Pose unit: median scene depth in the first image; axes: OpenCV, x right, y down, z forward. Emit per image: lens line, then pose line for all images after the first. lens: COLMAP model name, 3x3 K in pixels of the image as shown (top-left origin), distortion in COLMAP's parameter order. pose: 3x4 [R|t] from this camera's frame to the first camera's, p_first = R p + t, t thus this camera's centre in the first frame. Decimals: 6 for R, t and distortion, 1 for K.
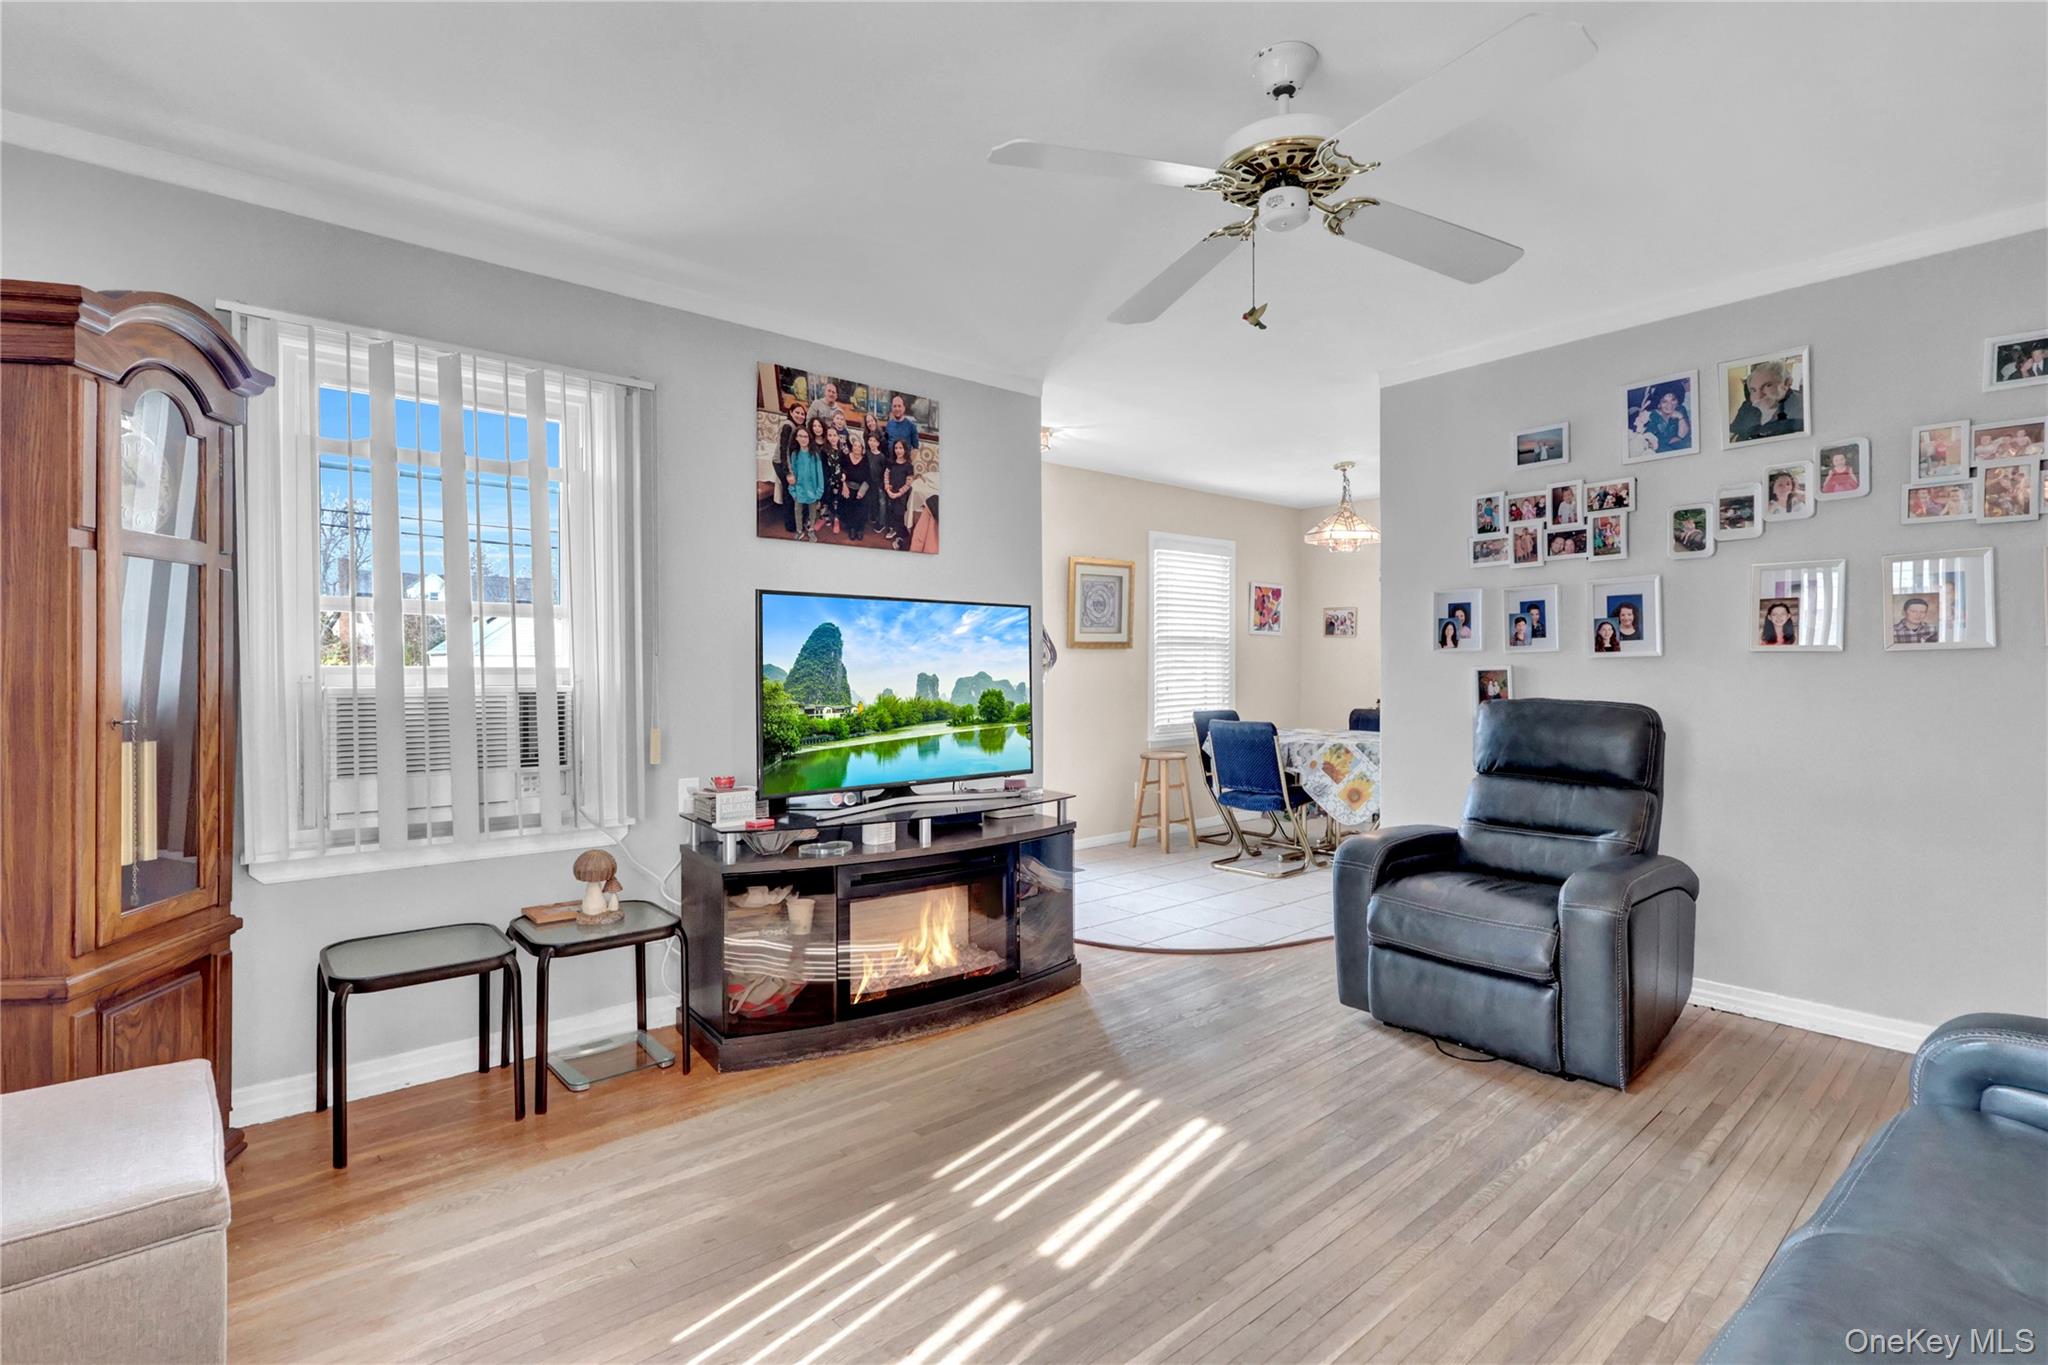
lens RADIAL K [[968.7, 0, 1024.0], [0, 968.7, 682.5], [0, 0, 1]] dist [-0.002628, -0.000179]
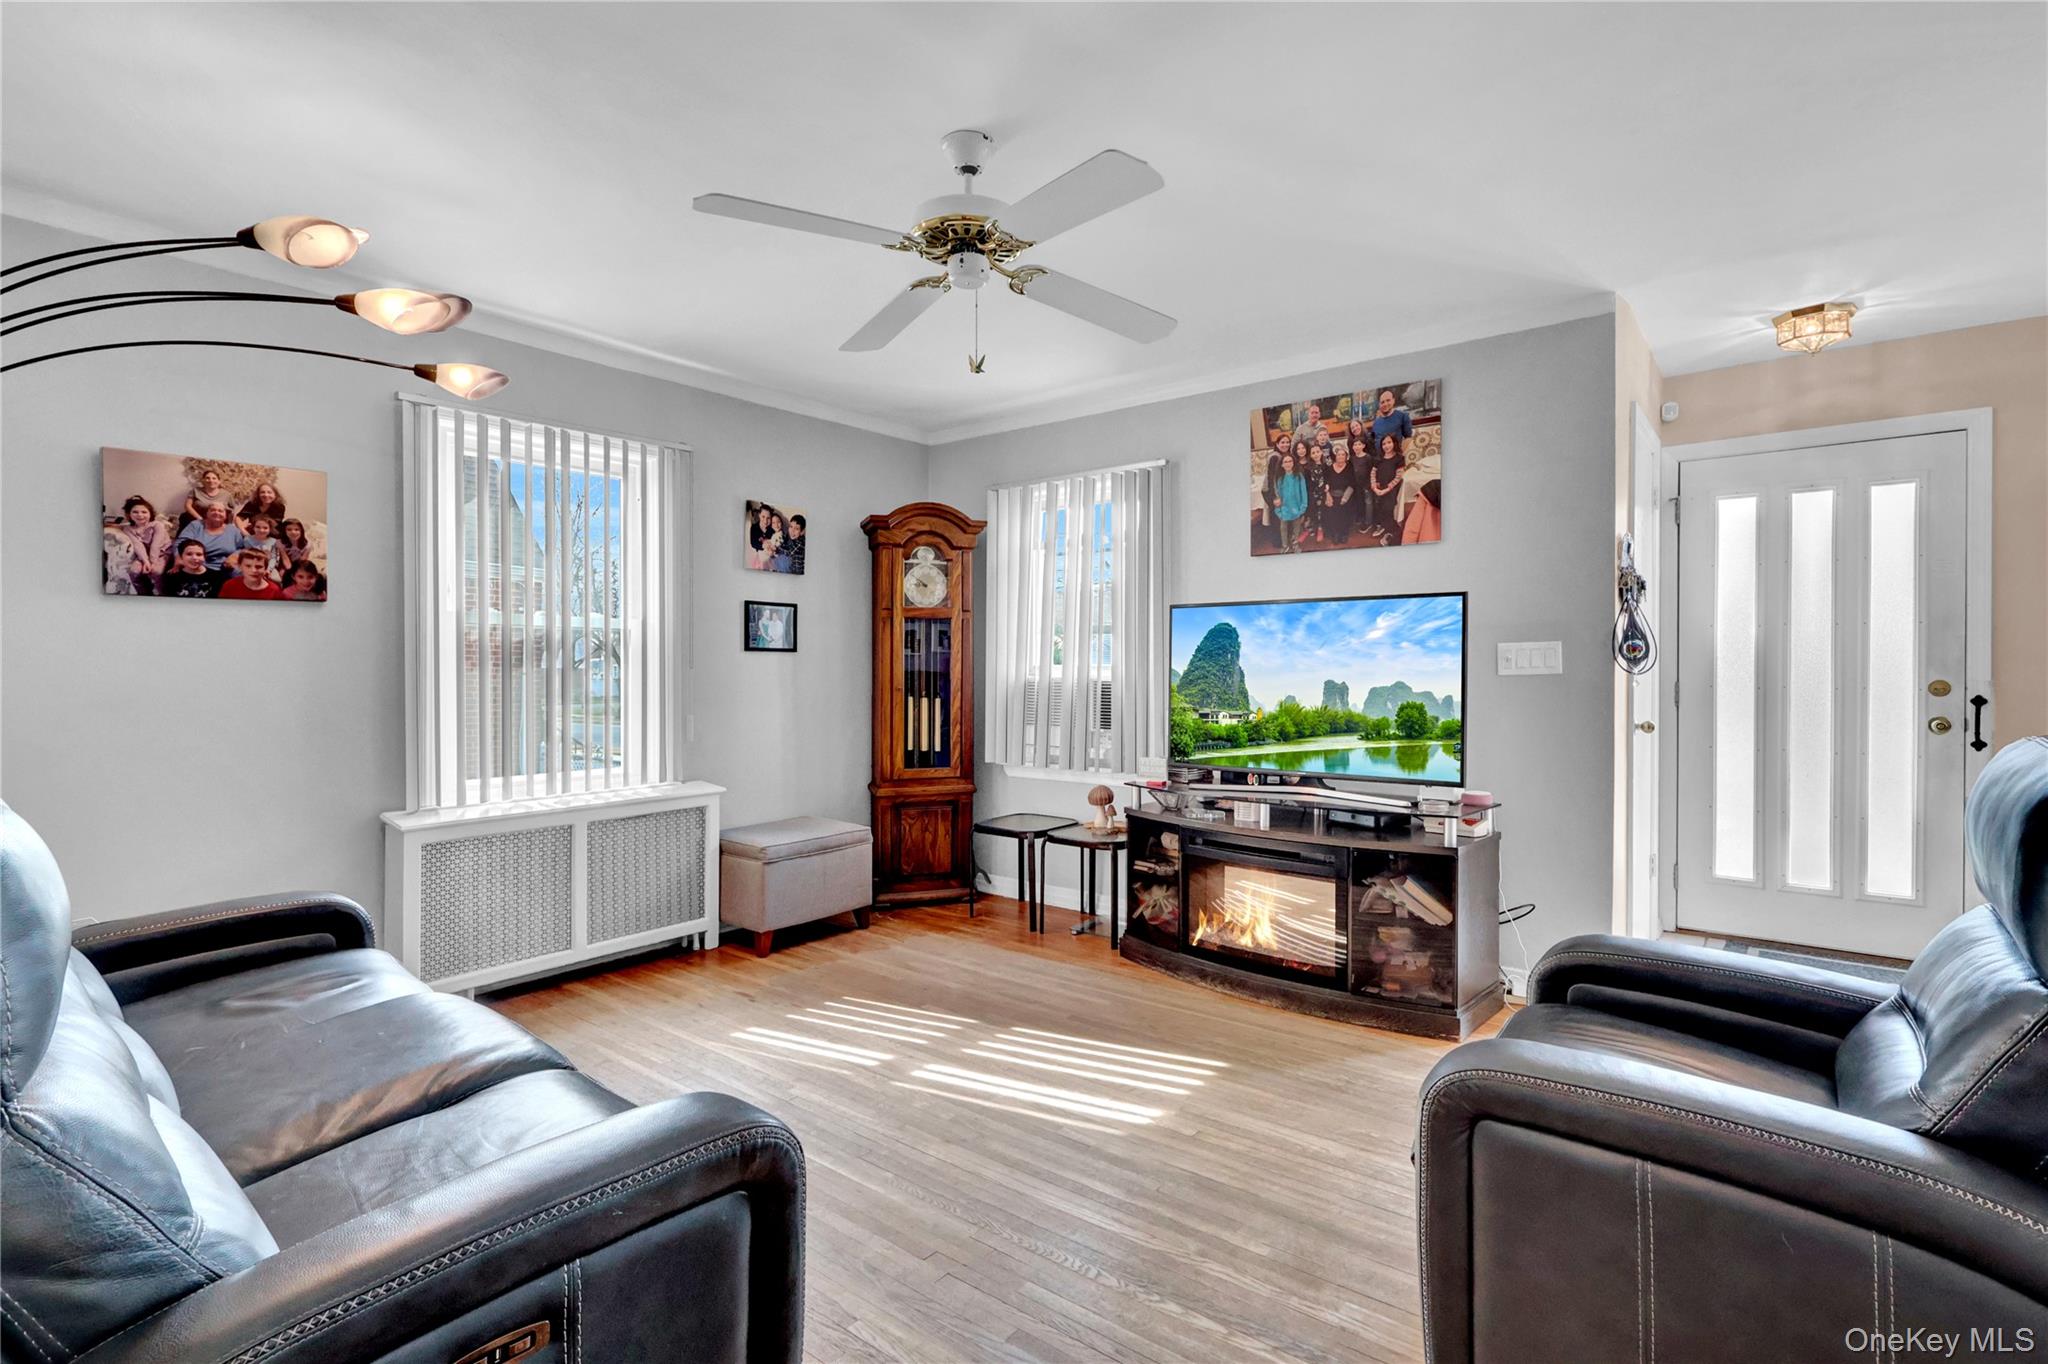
lens RADIAL K [[952.0, 0, 1019.7], [0, 952.0, 679.9], [0, 0, 1]] dist [-0.003322, 0.000358]
pose [[0.180680, 0.013853, -0.983444, 0.826708], [-0.015384, 0.999818, 0.011257, -0.005954], [0.983422, 0.013096, 0.180860, 0.497492]]
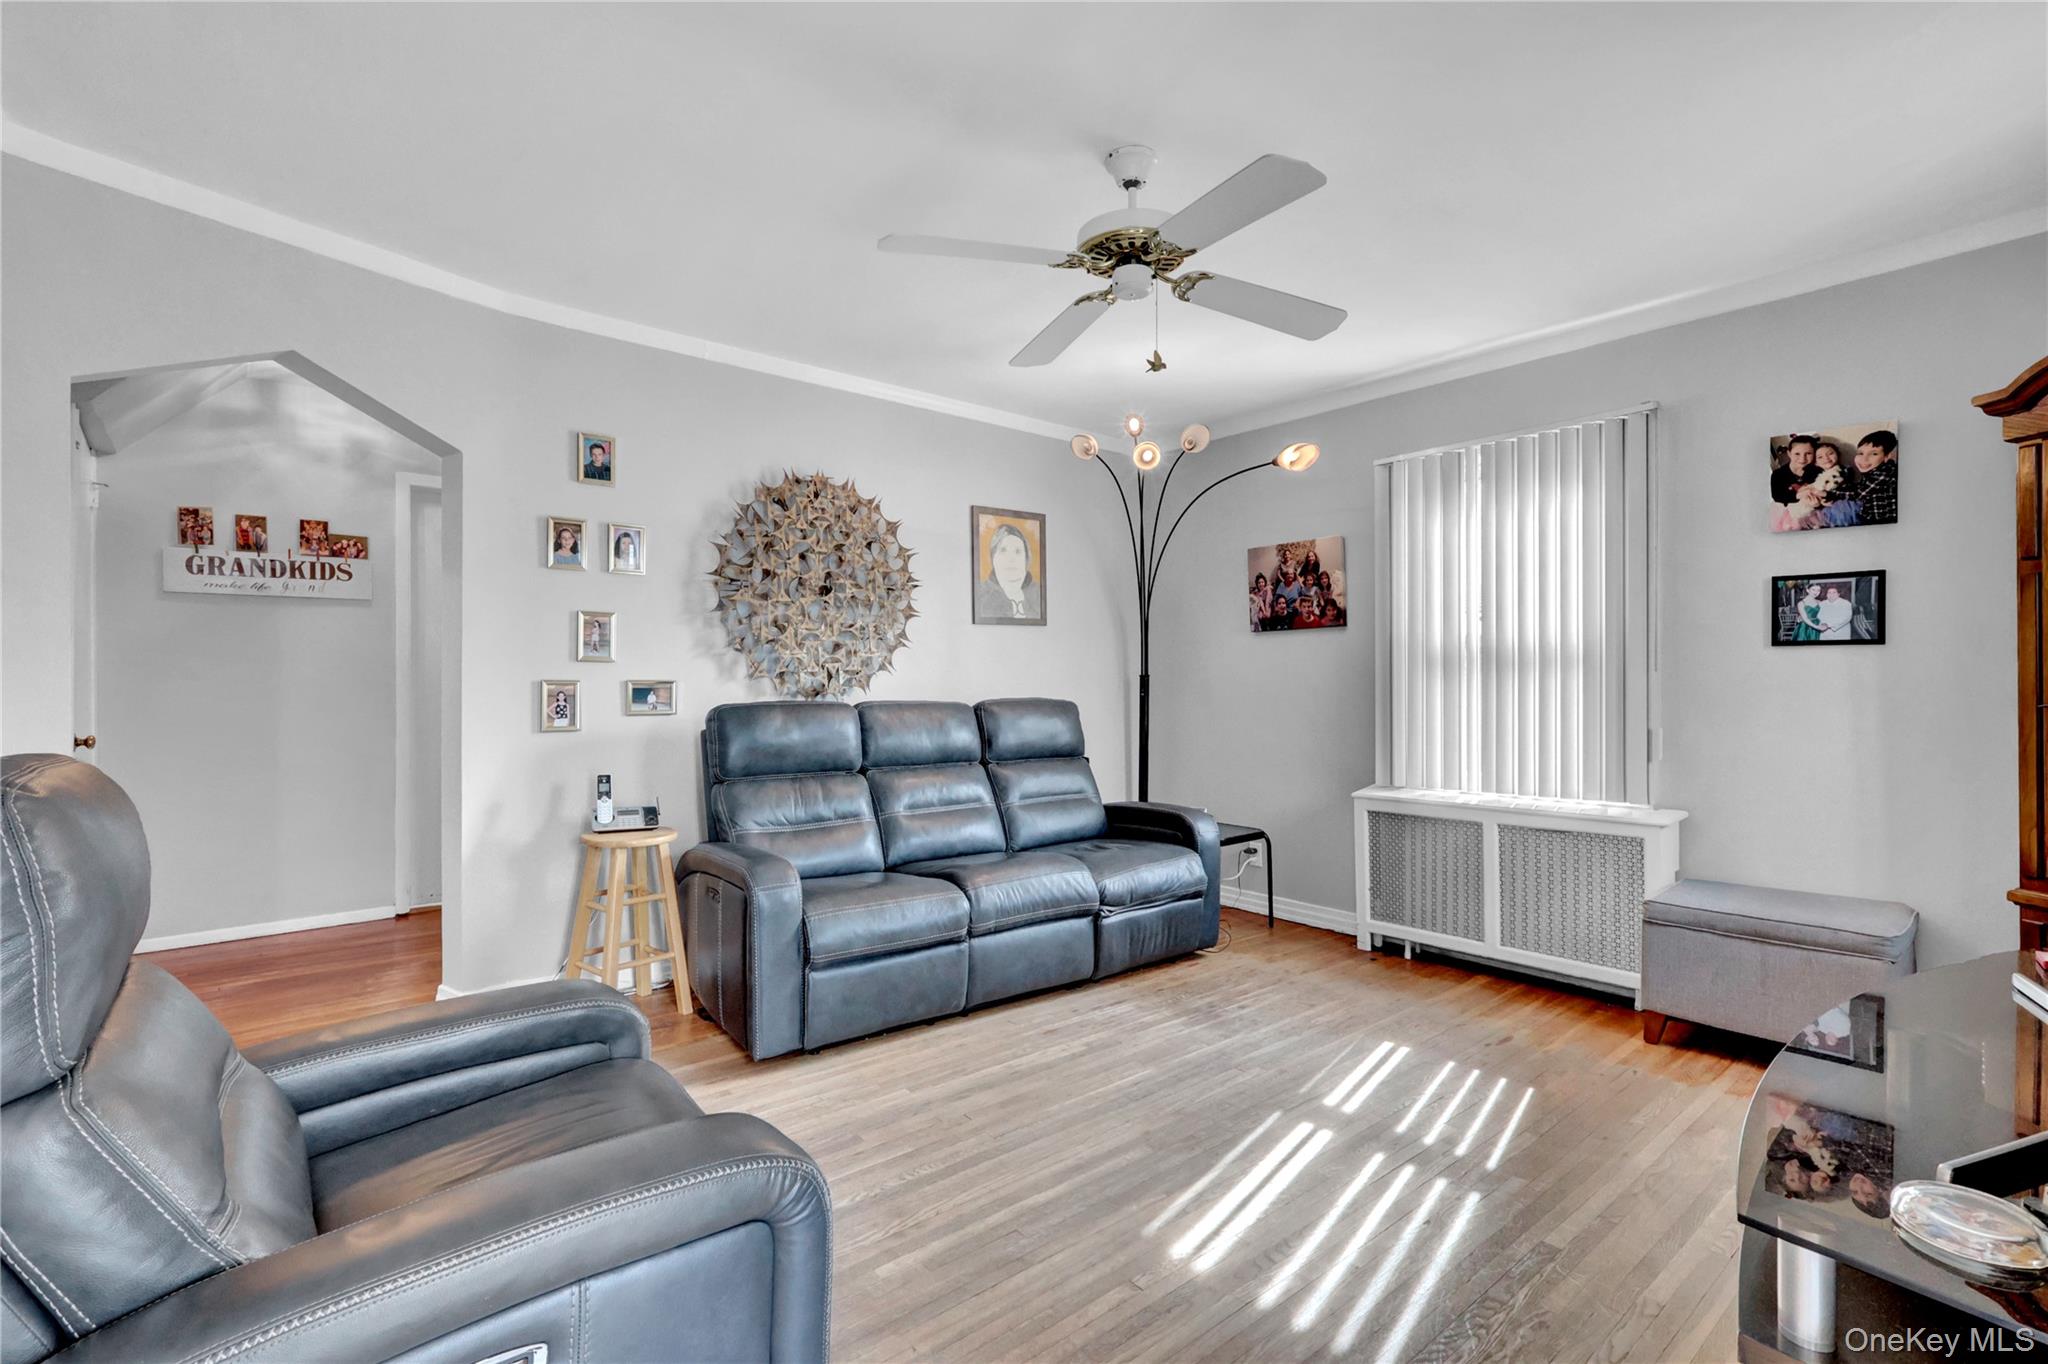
lens RADIAL K [[944.6, 0, 1032.9], [0, 944.6, 673.1], [0, 0, 1]] dist [-0.001282, 0.000022]
pose [[-0.999957, 0.008150, 0.004341, 0.225660], [0.008203, 0.999889, 0.012405, -0.015936], [-0.004239, 0.012440, -0.999914, 1.277545]]
